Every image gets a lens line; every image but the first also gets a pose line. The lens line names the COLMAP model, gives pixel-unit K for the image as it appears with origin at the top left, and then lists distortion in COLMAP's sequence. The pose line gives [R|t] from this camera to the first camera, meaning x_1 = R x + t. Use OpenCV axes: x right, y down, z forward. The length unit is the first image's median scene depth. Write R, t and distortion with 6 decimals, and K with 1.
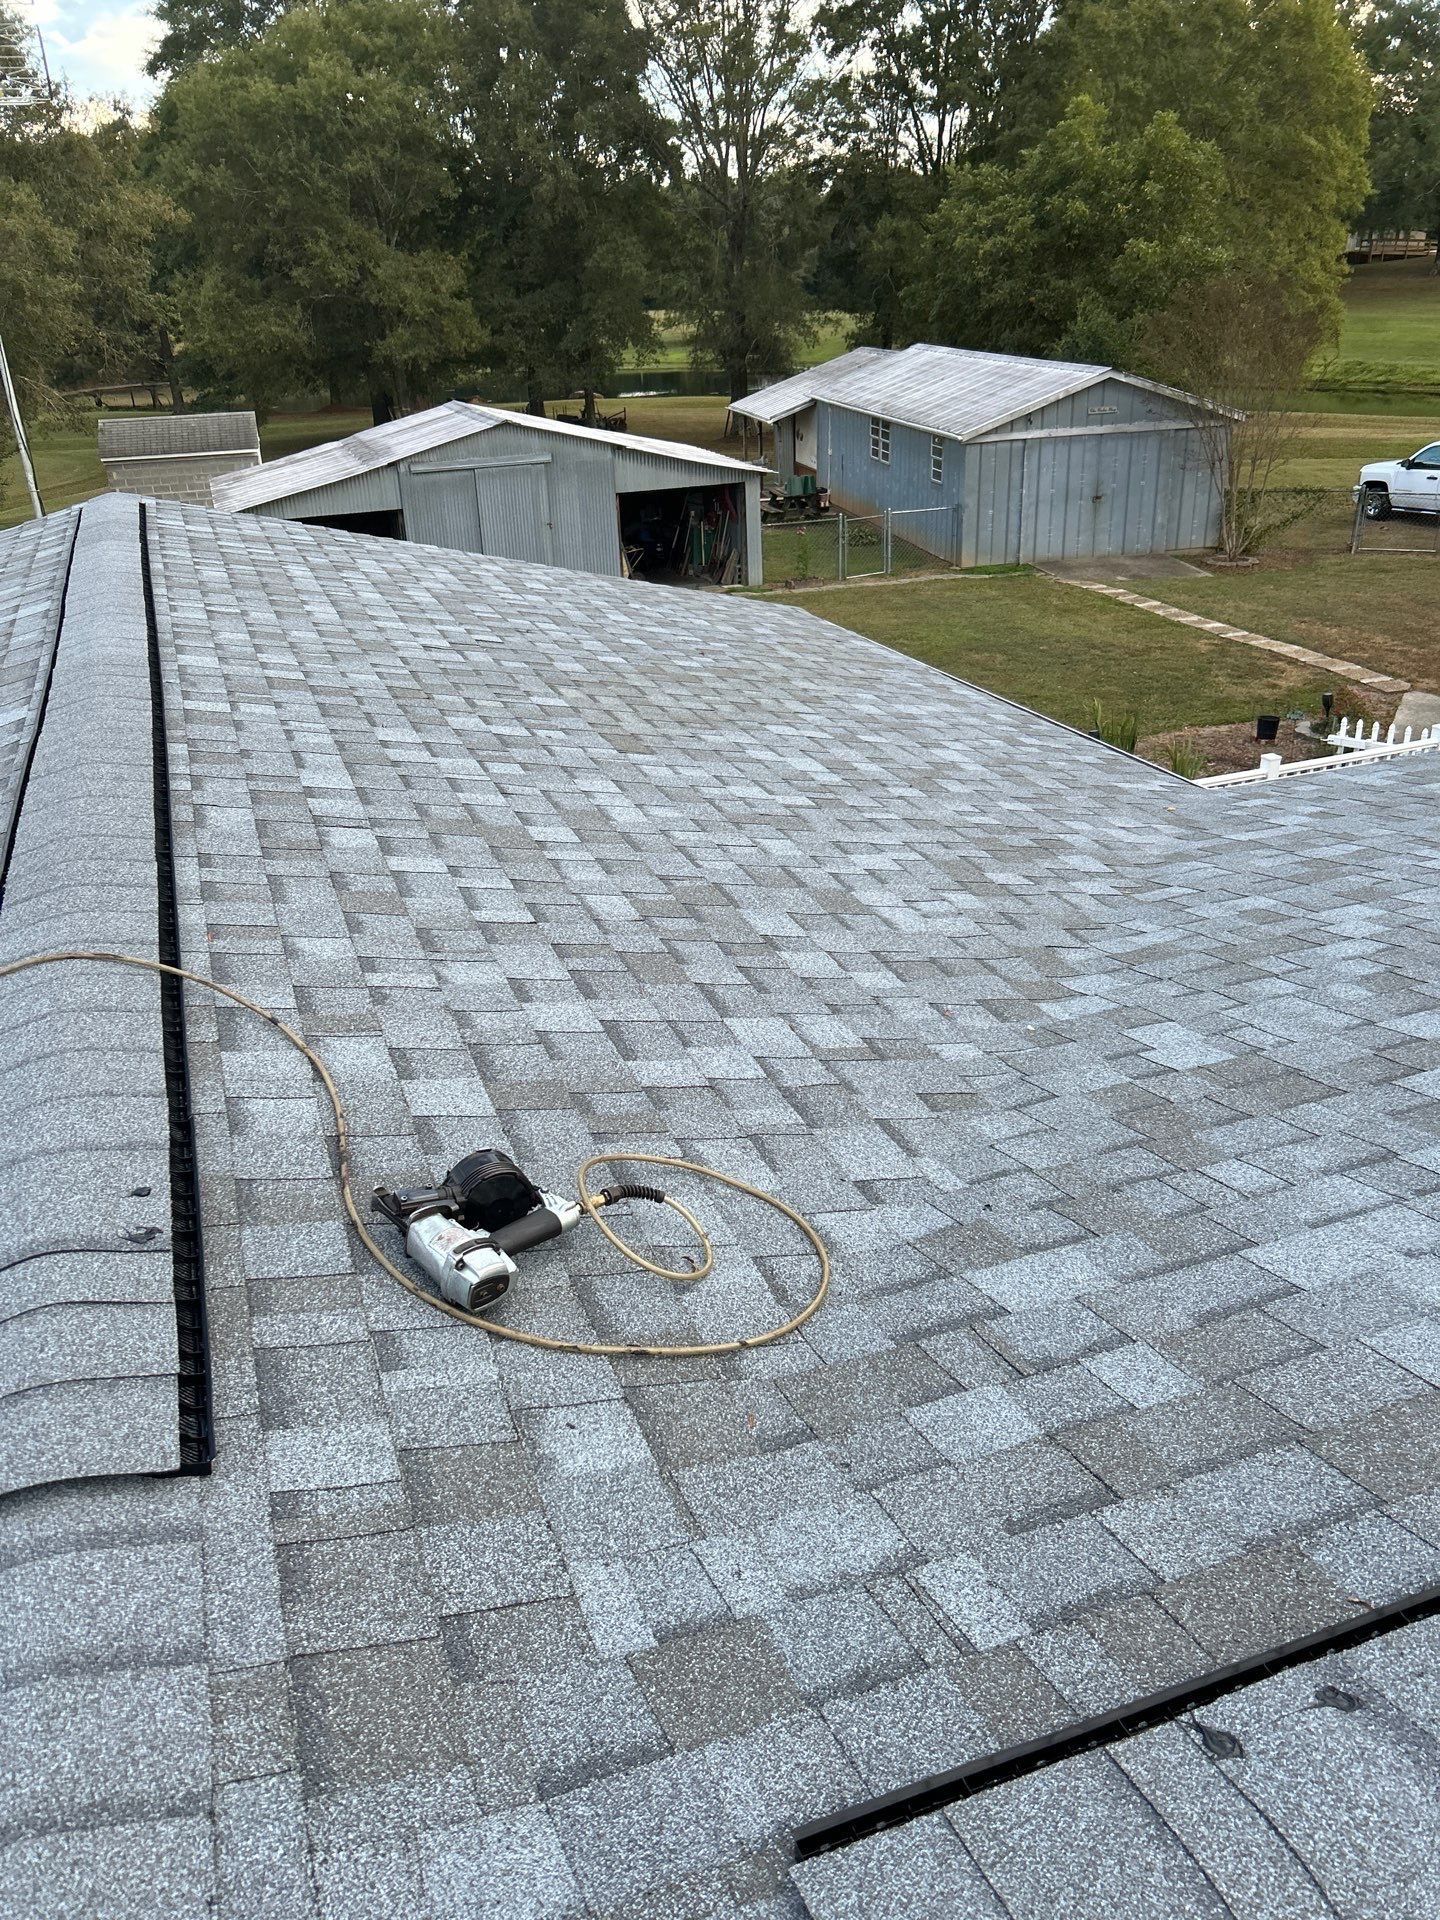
lens RADIAL K [[1476.2, 0, 735.9], [0, 1476.2, 957.3], [0, 0, 1]] dist [0.043911, -0.050901]
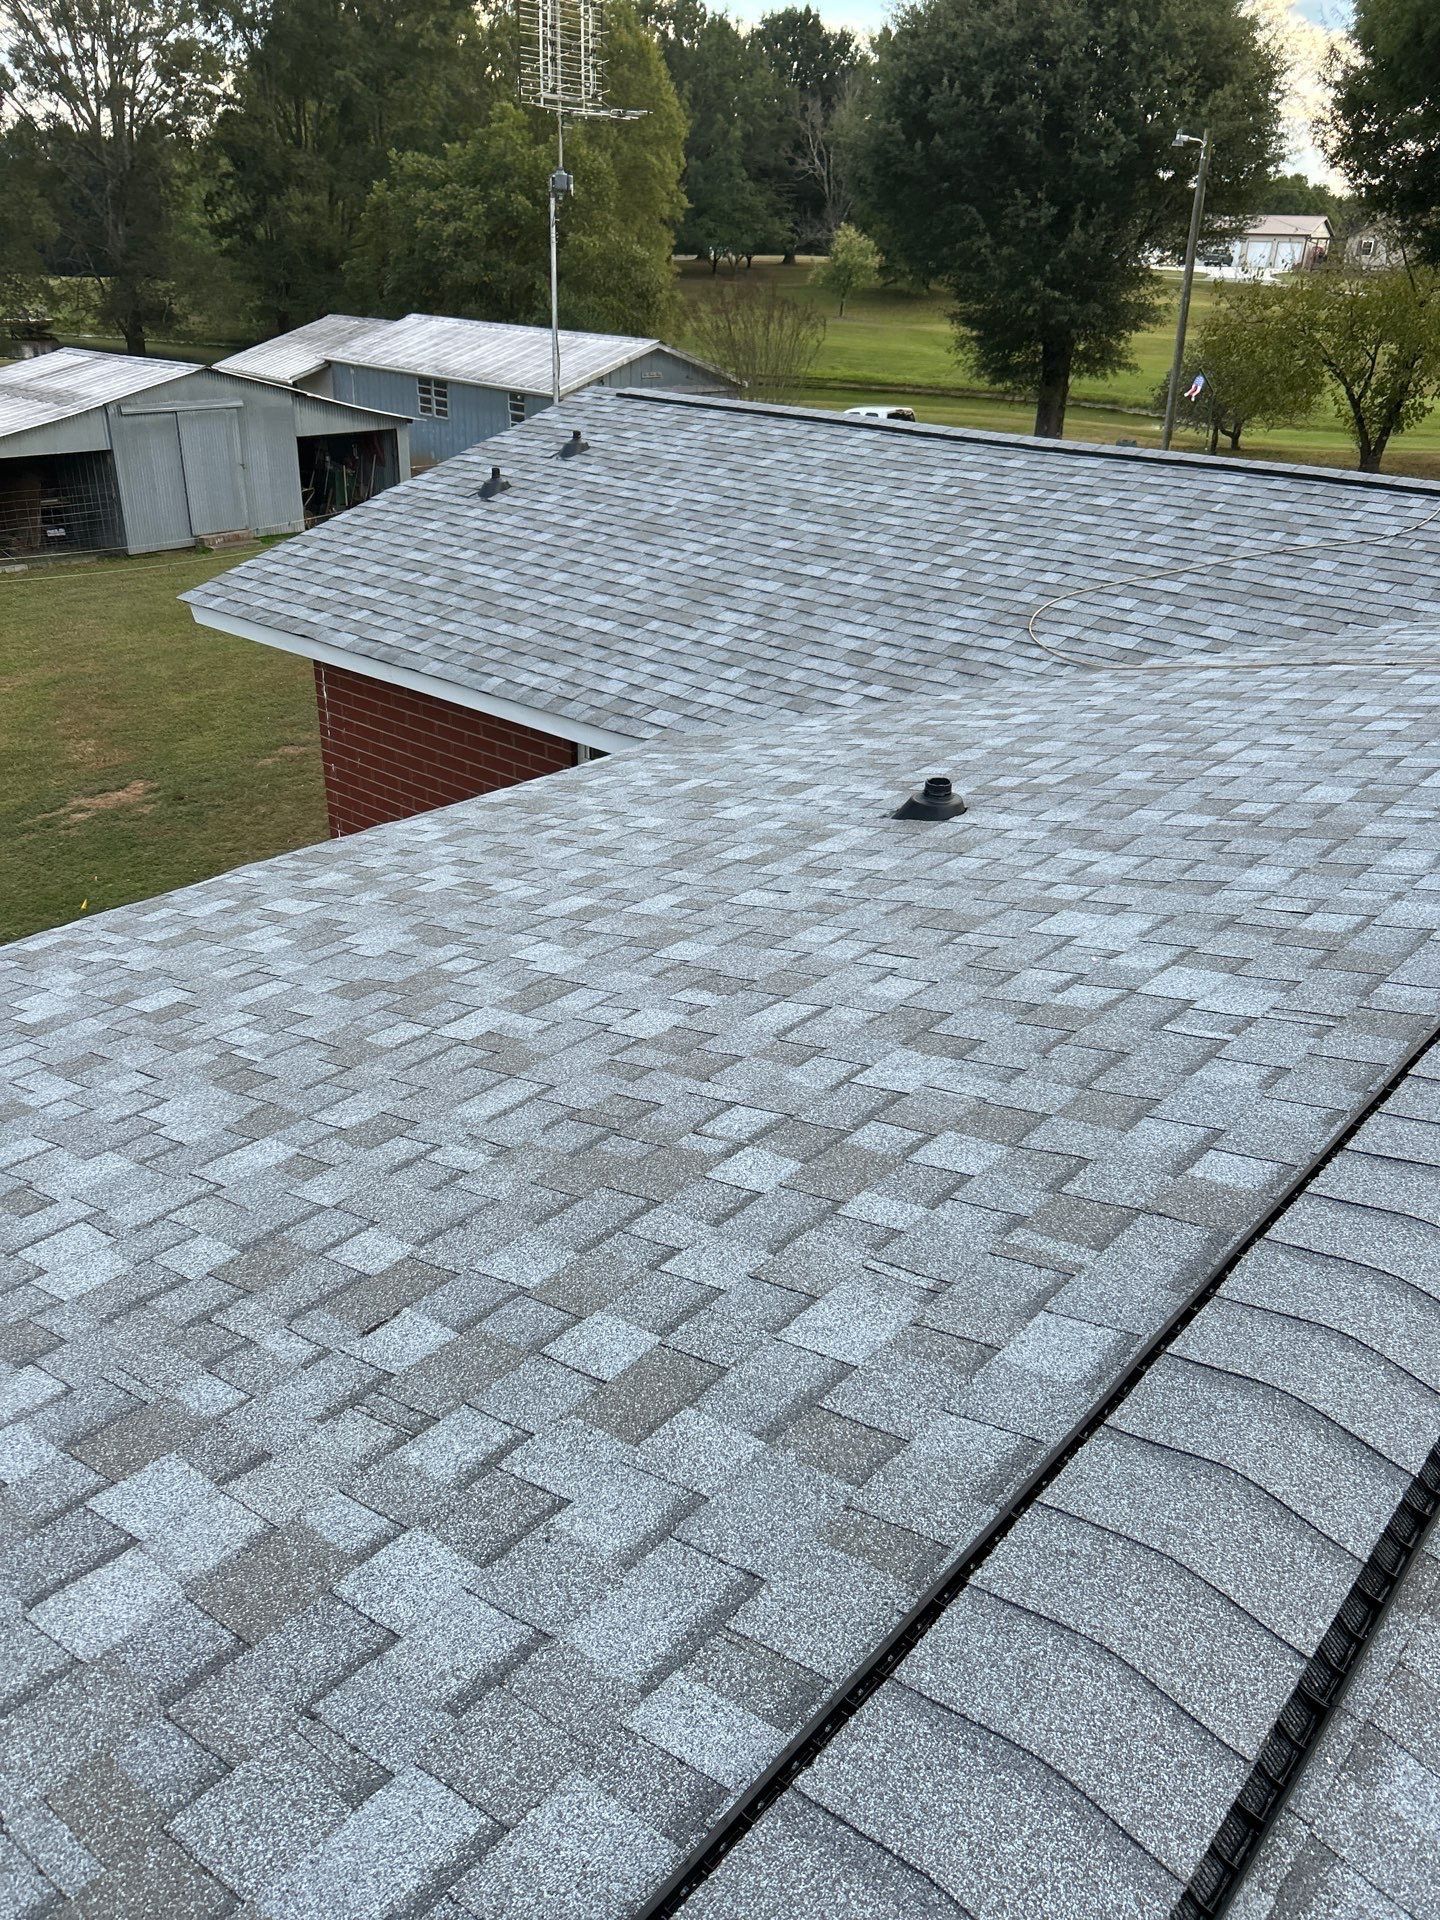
lens RADIAL K [[1476.2, 0, 715.7], [0, 1476.2, 964.6], [0, 0, 1]] dist [0.043911, -0.050901]
pose [[0.865469, -0.163478, 0.473538, -0.319823], [0.157952, 0.986090, 0.051740, 0.049461], [-0.475410, 0.030017, 0.879252, -0.077123]]
